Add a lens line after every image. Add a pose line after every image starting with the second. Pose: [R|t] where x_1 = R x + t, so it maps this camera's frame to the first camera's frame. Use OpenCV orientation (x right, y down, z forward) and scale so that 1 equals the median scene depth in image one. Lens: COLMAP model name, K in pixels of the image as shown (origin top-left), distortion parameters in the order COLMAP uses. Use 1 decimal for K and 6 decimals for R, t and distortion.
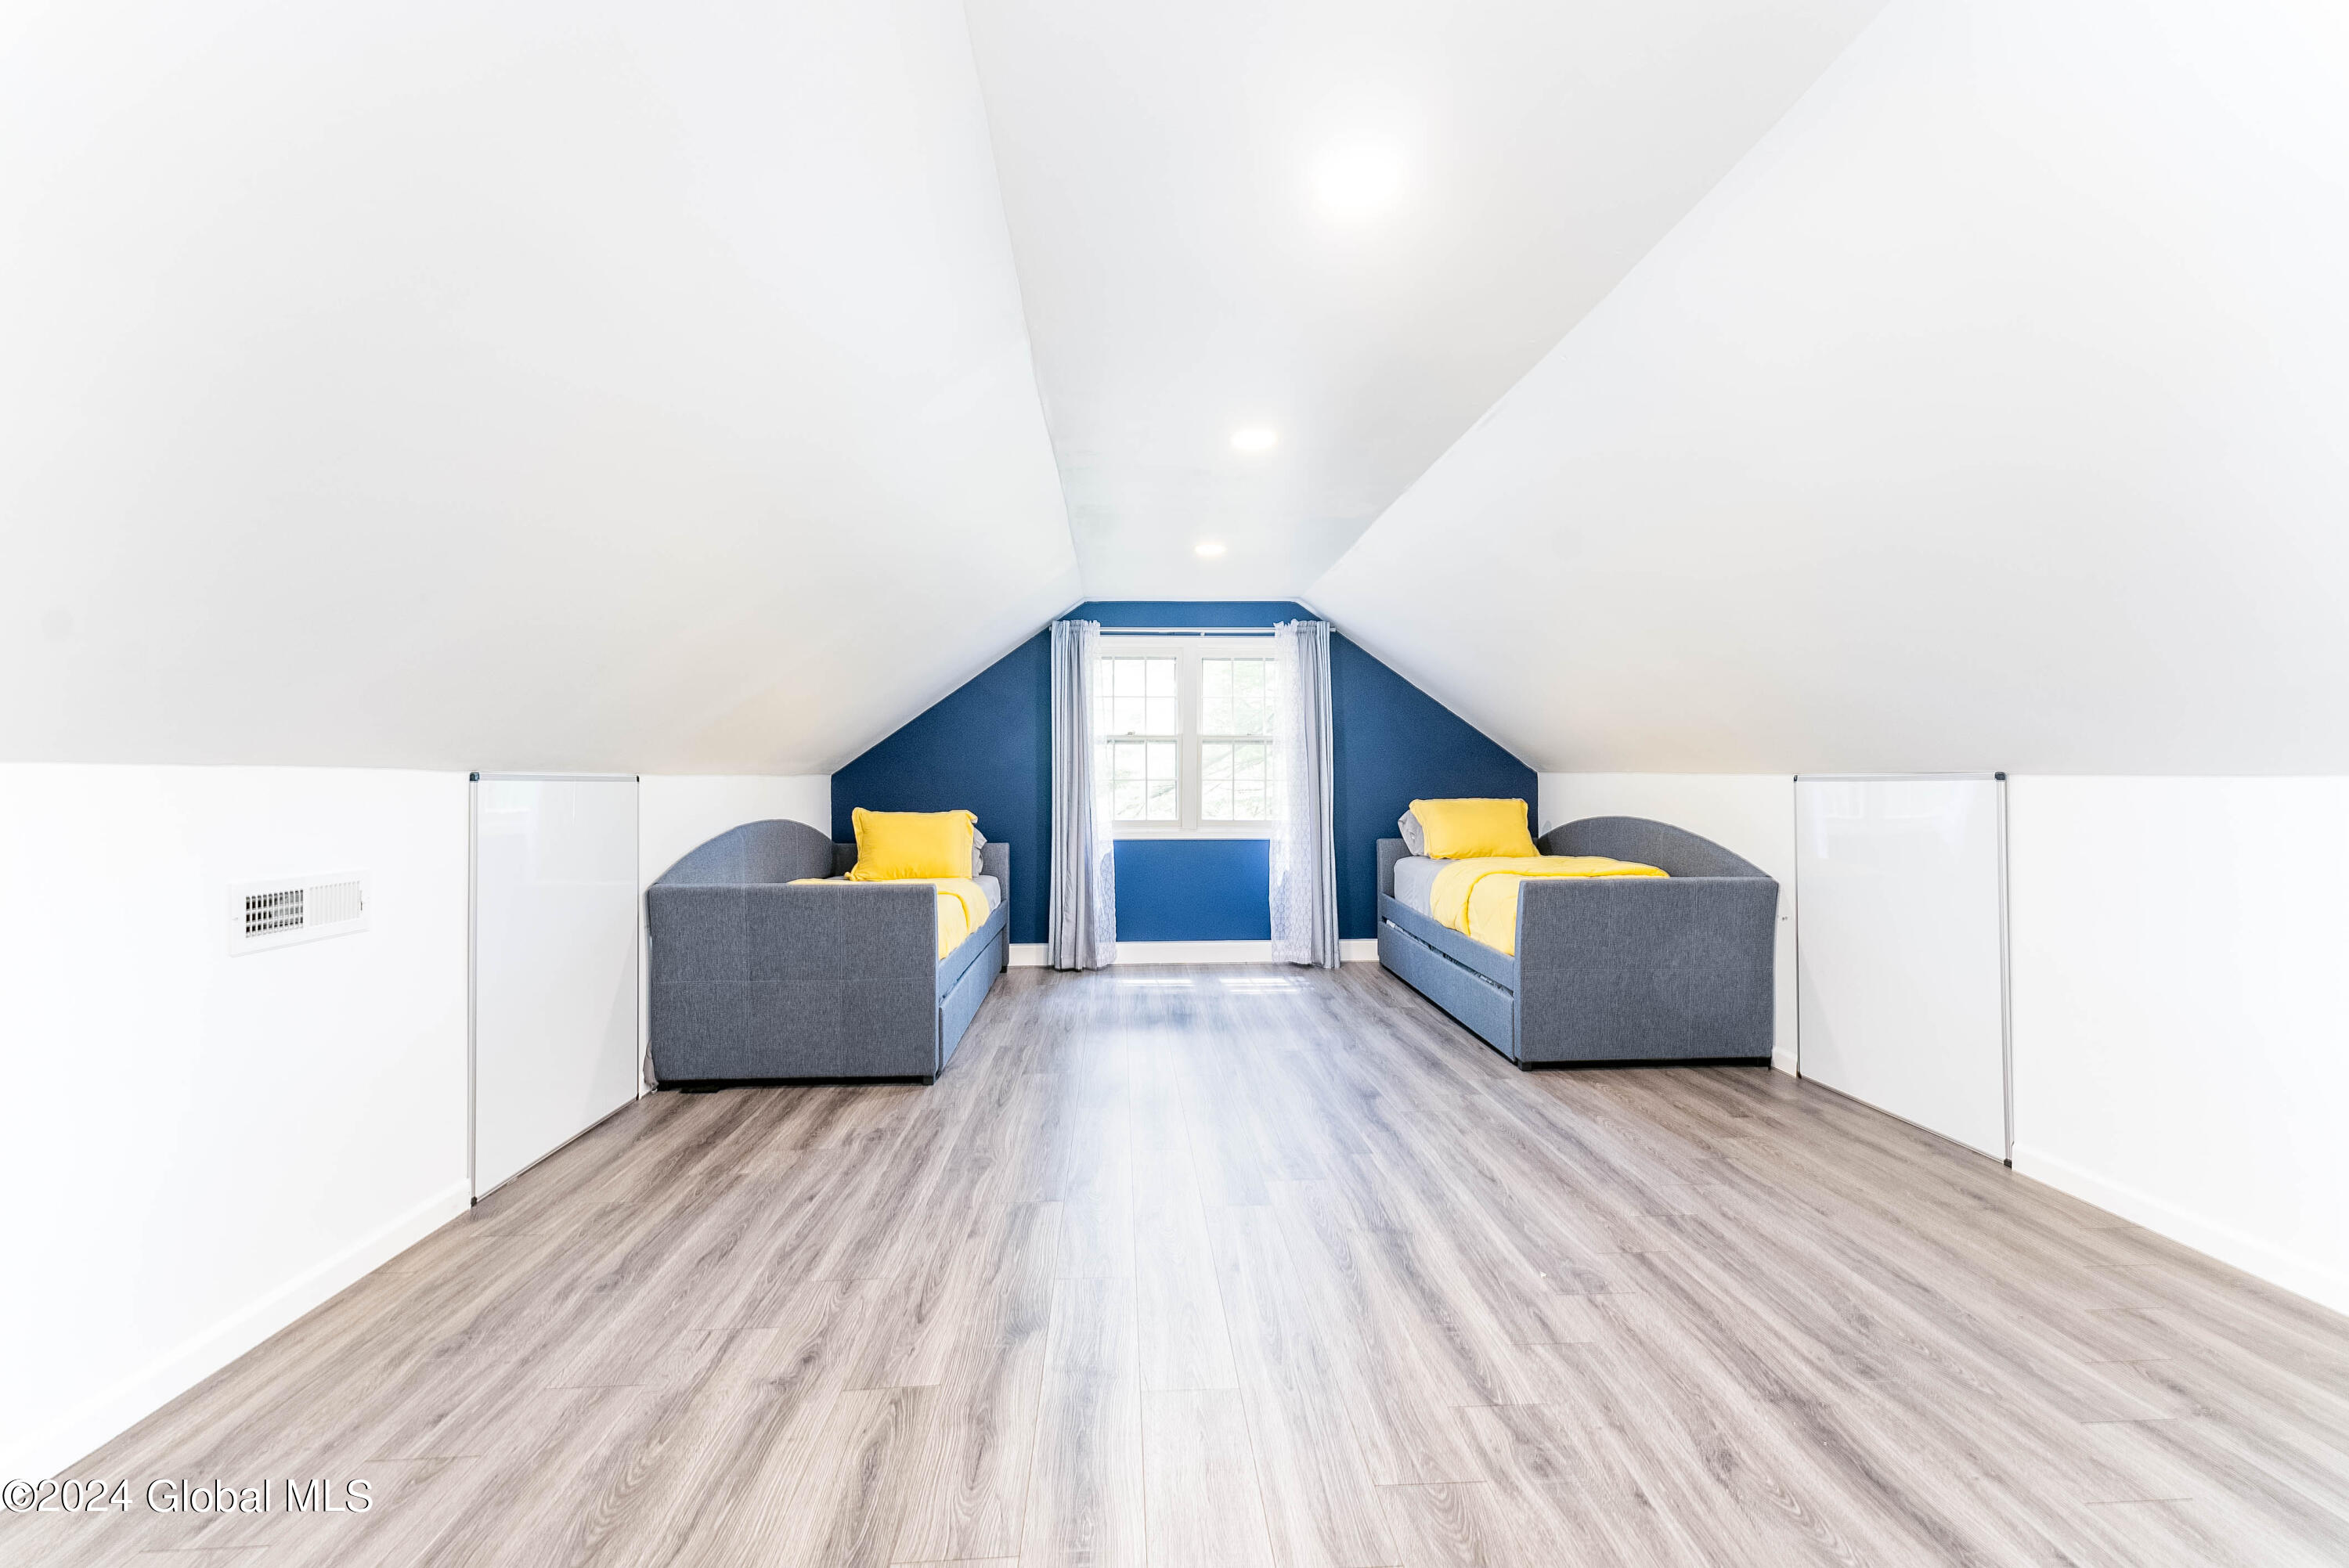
lens RADIAL K [[956.3, 0, 1172.2], [0, 956.3, 776.6], [0, 0, 1]] dist [0.001443, 0.000410]
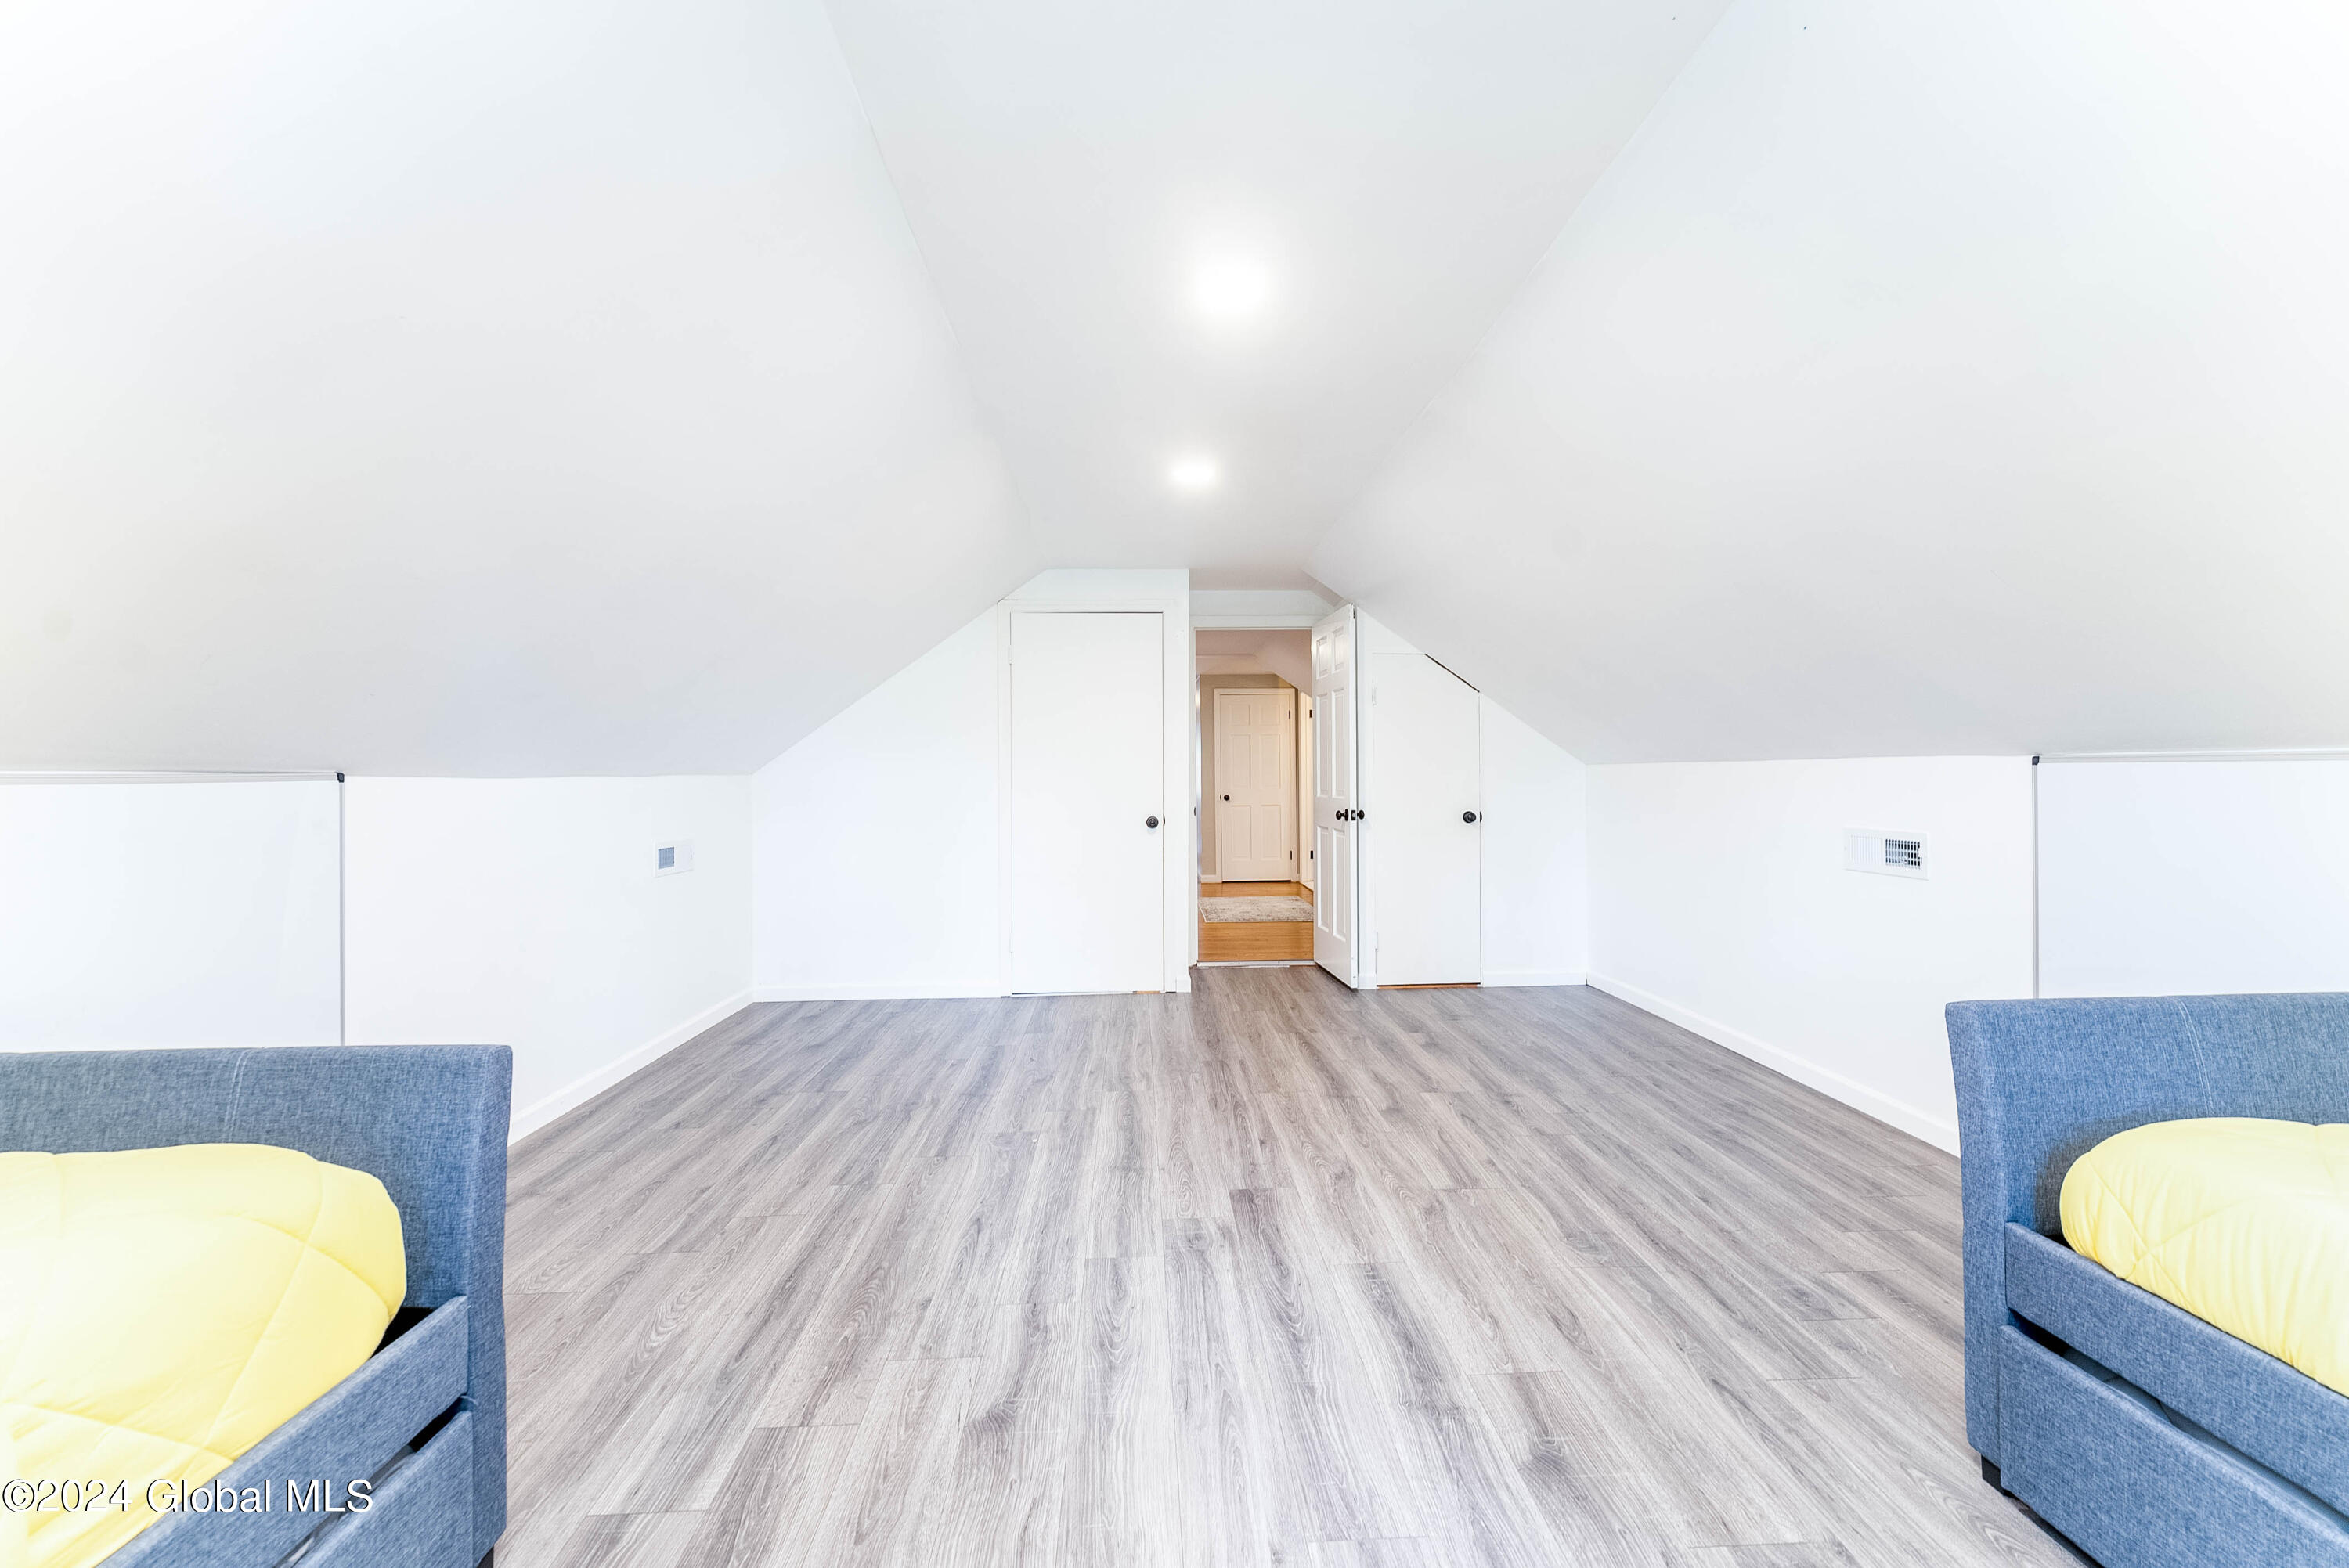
lens RADIAL K [[956.3, 0, 1184.1], [0, 956.3, 781.0], [0, 0, 1]] dist [0.001443, 0.000410]
pose [[-0.999926, 0.010955, 0.005224, 0.129760], [0.010963, 0.999939, 0.001396, 0.010260], [-0.005208, 0.001453, -0.999985, 1.858187]]
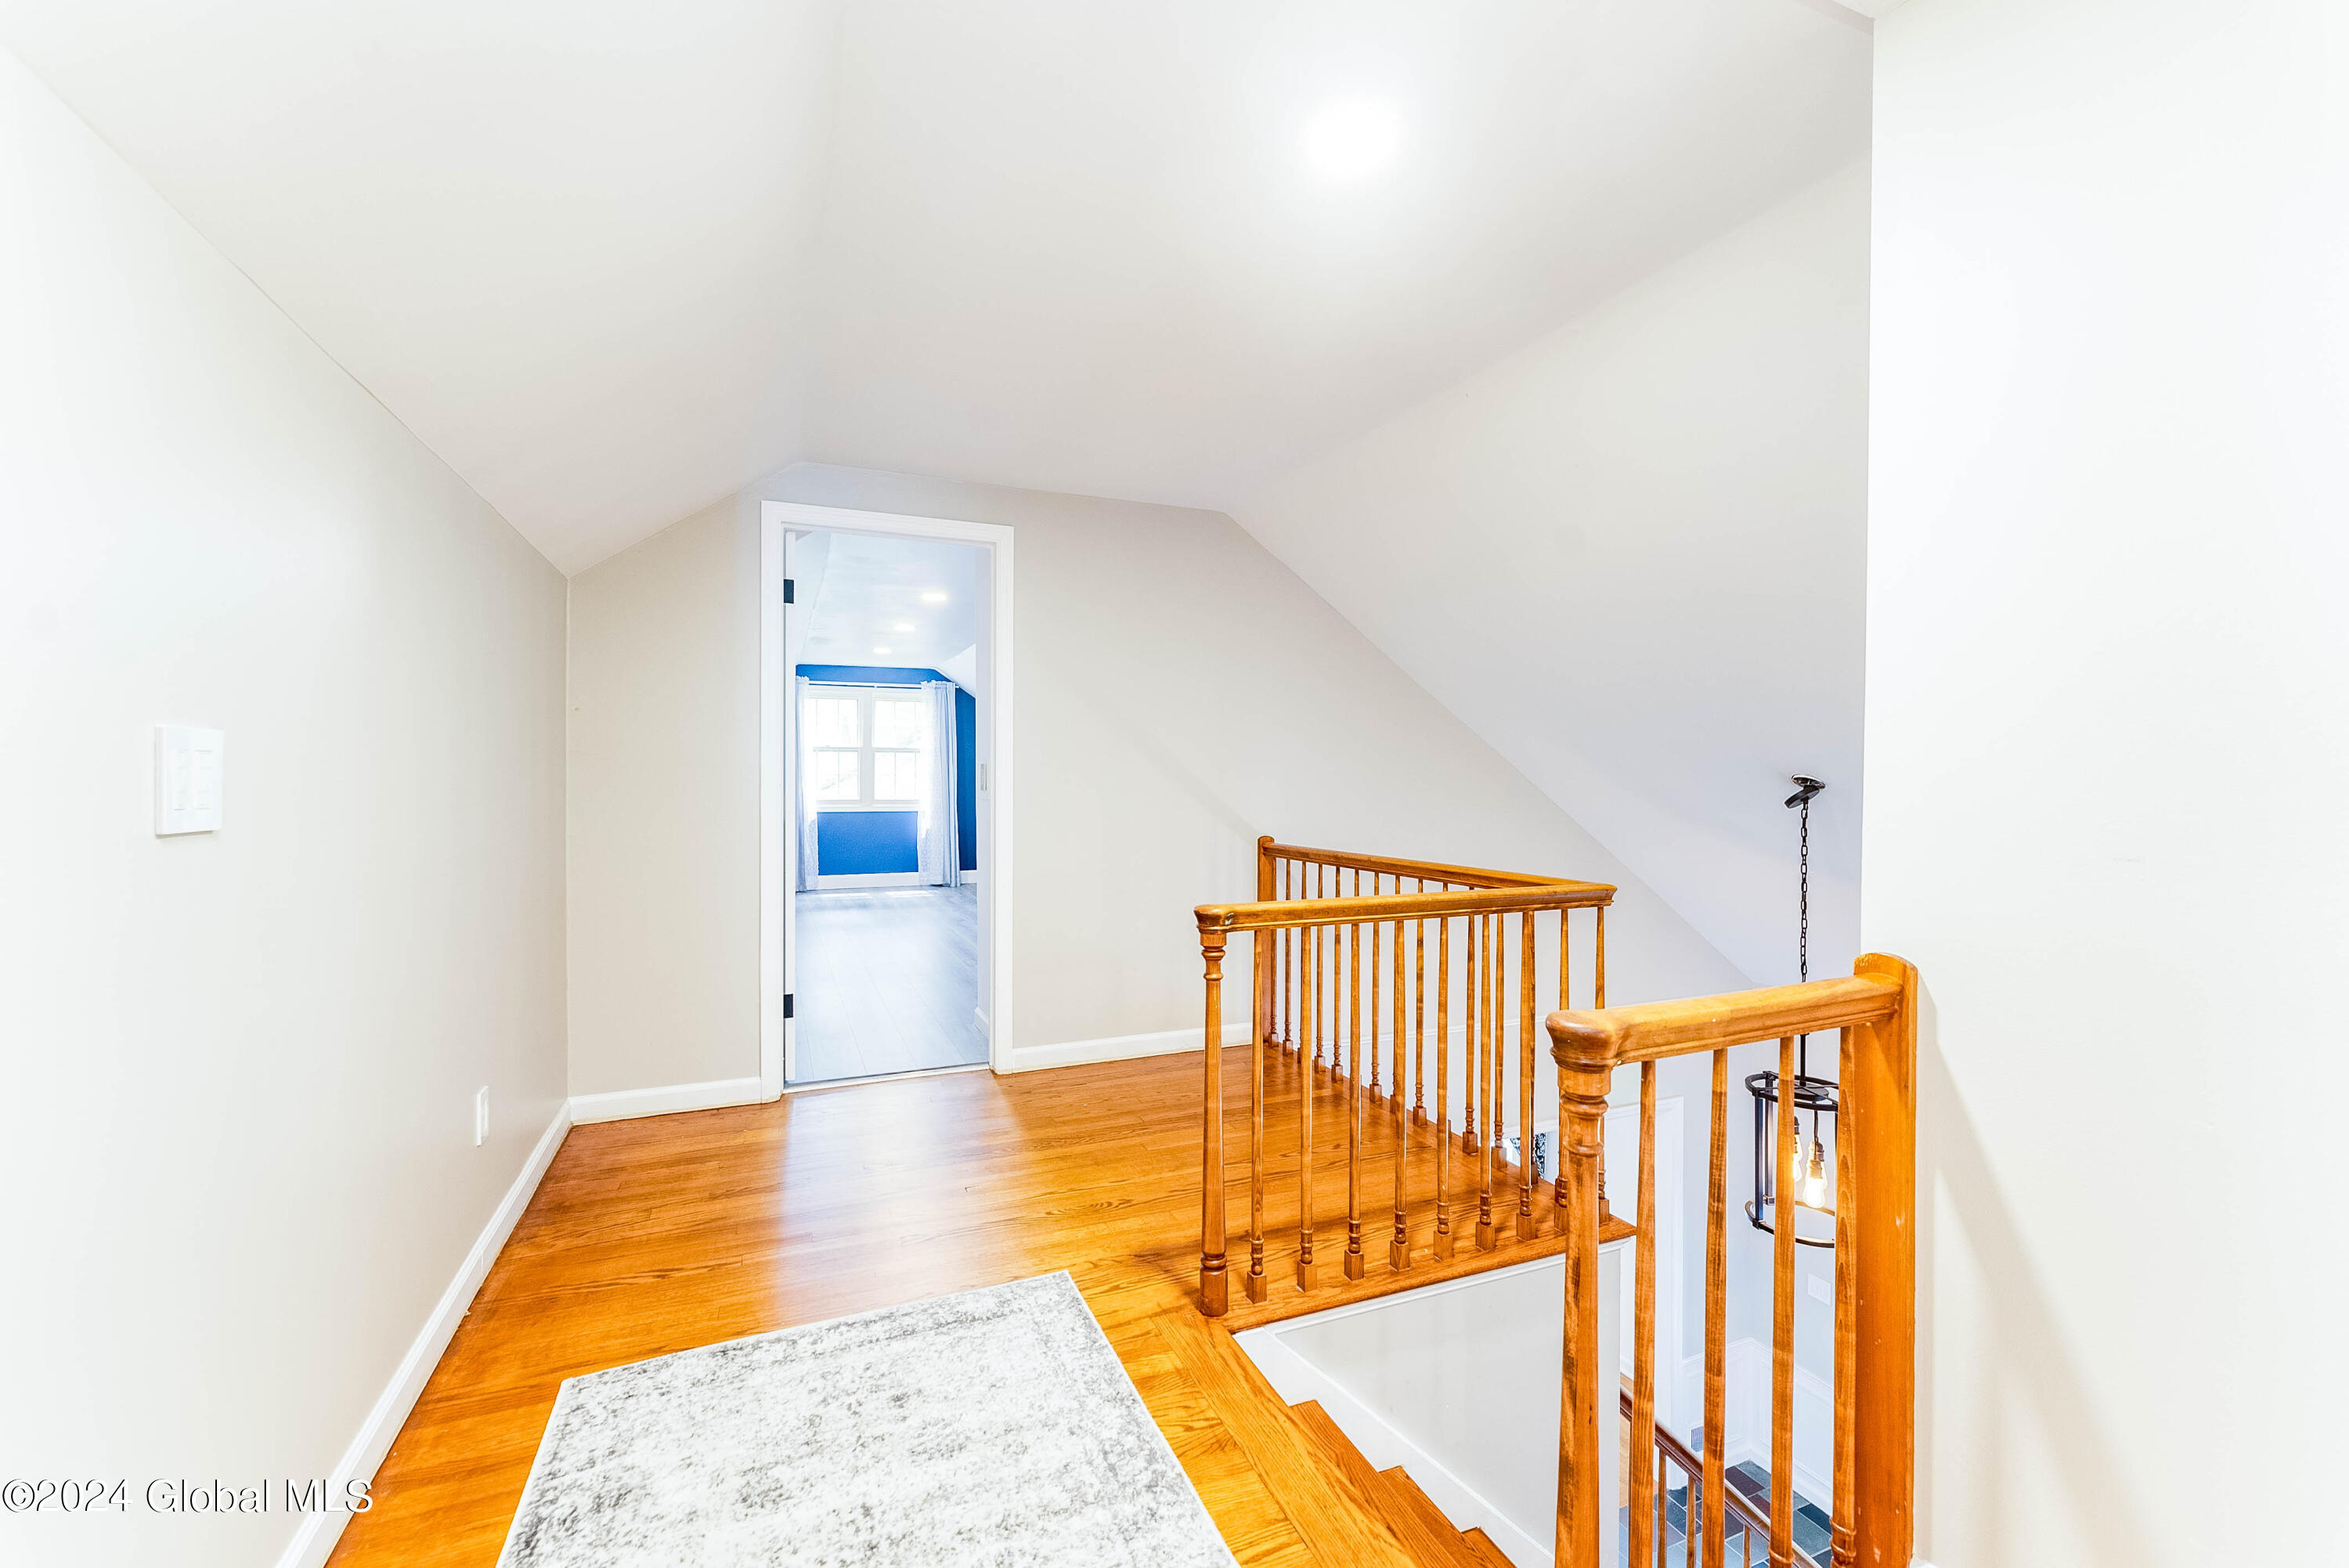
lens RADIAL K [[956.3, 0, 1185.4], [0, 956.3, 784.1], [0, 0, 1]] dist [0.001443, 0.000410]
pose [[0.934751, 0.008505, 0.355203, -0.200315], [-0.008062, 0.999964, -0.002727, 0.071883], [-0.355213, -0.000315, 0.934785, -2.675519]]
